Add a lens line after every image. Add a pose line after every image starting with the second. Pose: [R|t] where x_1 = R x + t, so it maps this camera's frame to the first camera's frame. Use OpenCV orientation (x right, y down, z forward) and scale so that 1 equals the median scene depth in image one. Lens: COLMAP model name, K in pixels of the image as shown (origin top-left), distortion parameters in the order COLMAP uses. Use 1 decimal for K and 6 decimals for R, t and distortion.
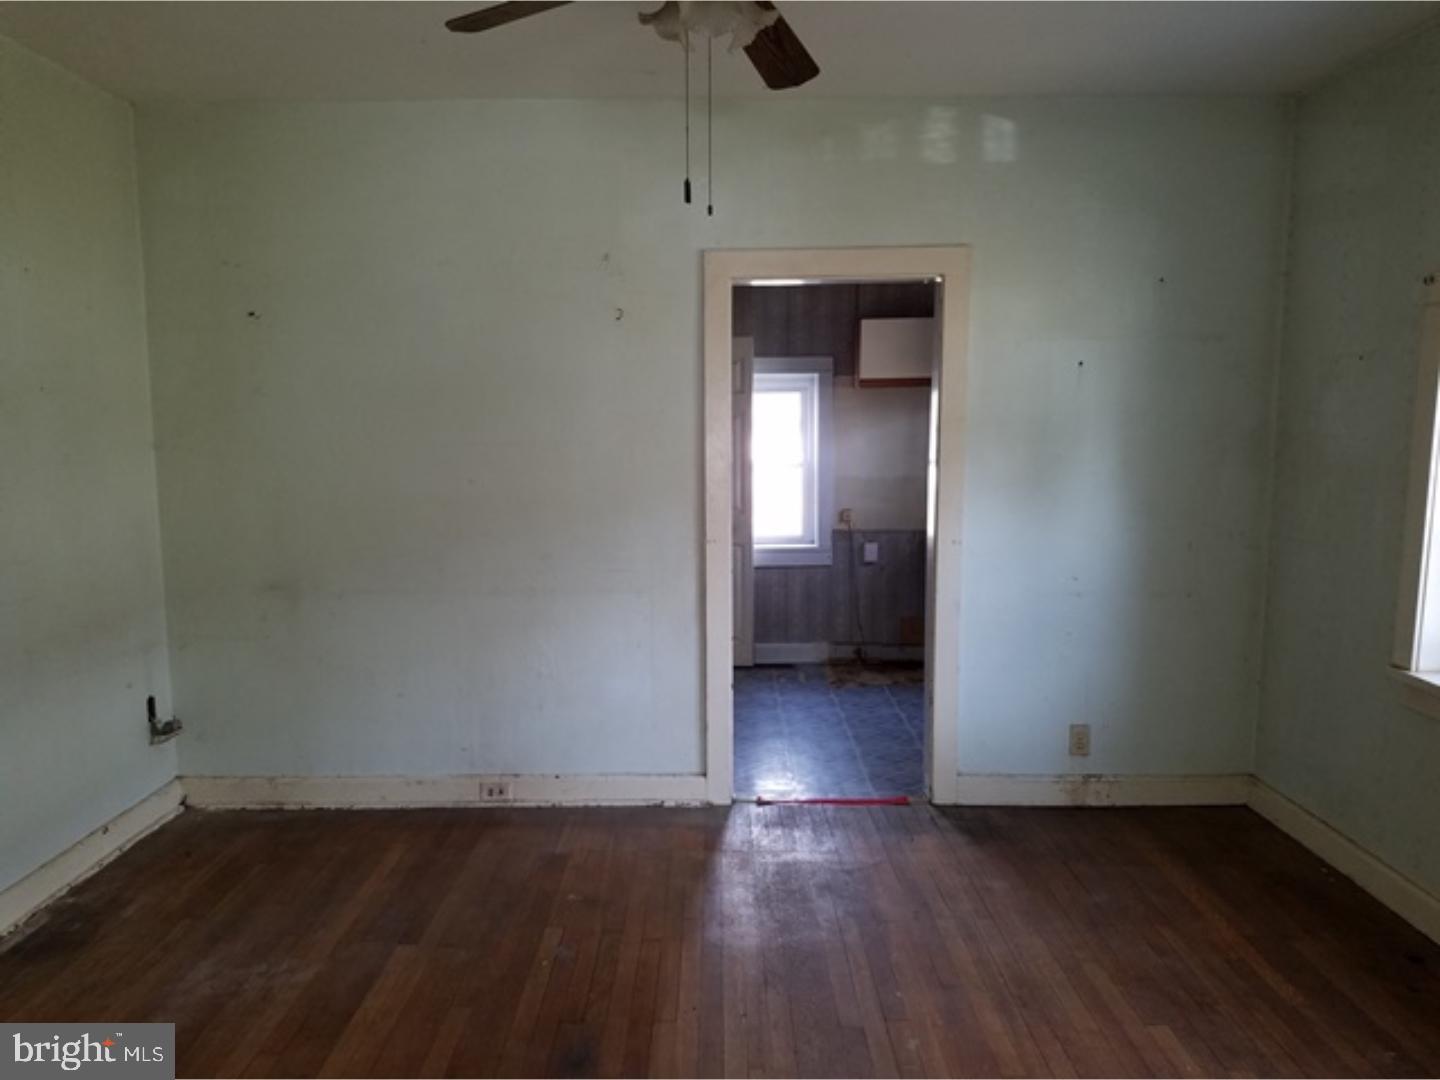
lens RADIAL K [[1086.9, 0, 720.0], [0, 1086.9, 540.0], [0, 0, 1]] dist [0.116098, -0.152002]
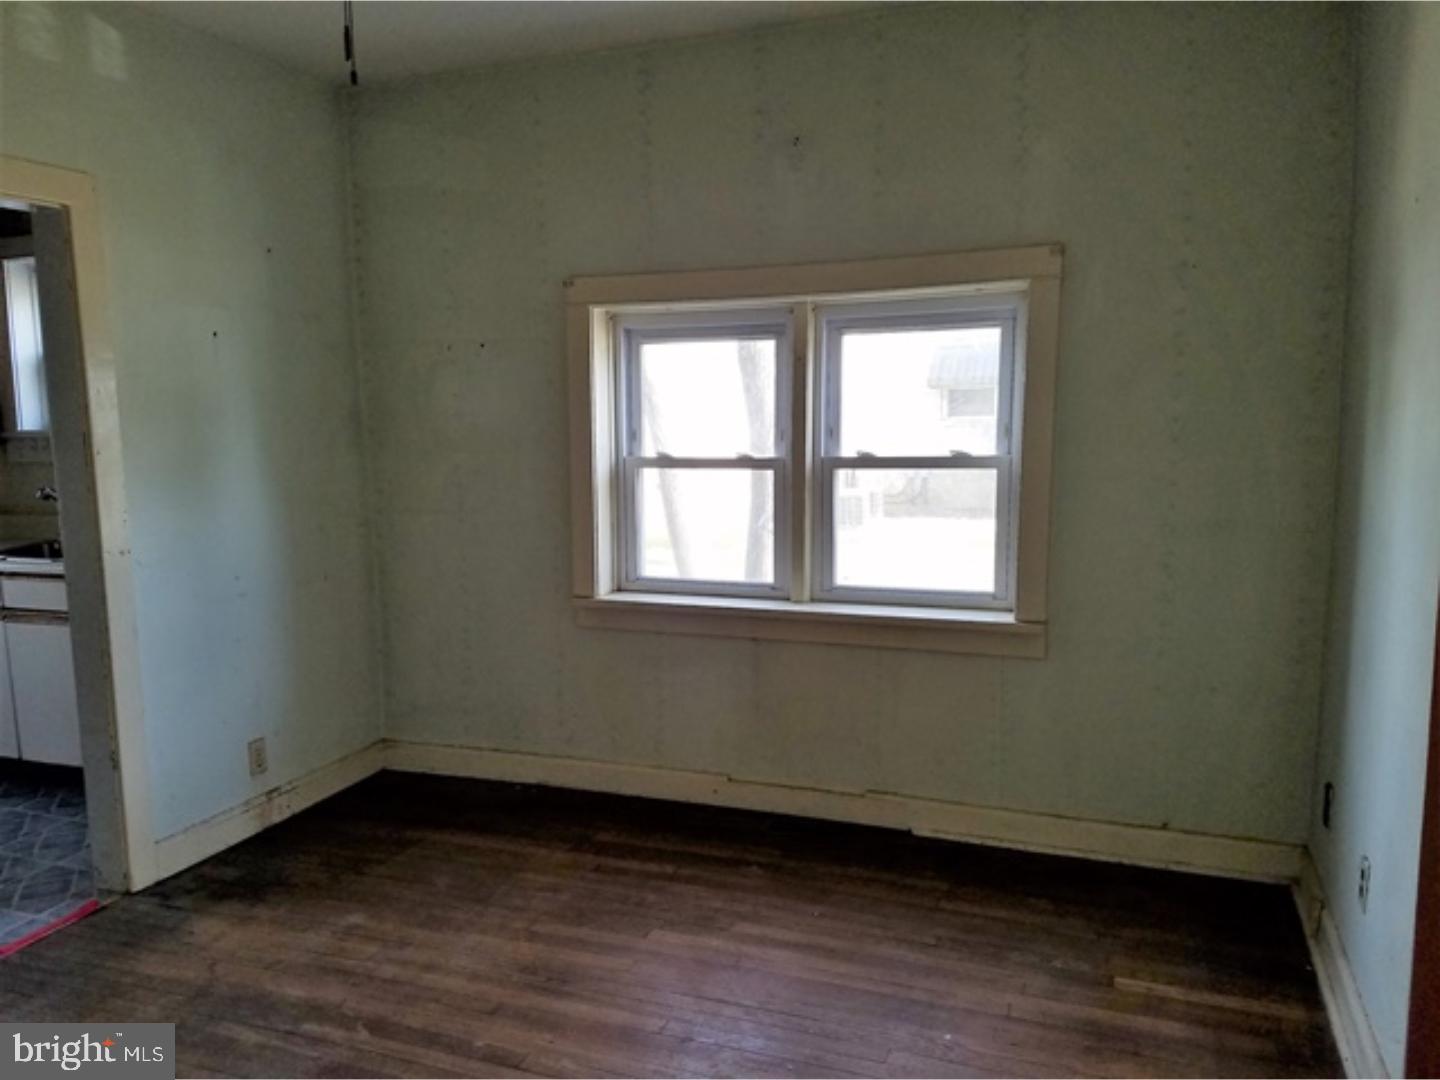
lens RADIAL K [[1086.9, 0, 720.0], [0, 1086.9, 540.0], [0, 0, 1]] dist [0.116098, -0.152002]
pose [[0.381368, -0.113861, 0.917384, -0.342163], [0.114578, 0.990555, 0.075311, -0.017834], [-0.917295, 0.076391, 0.390812, 0.295336]]
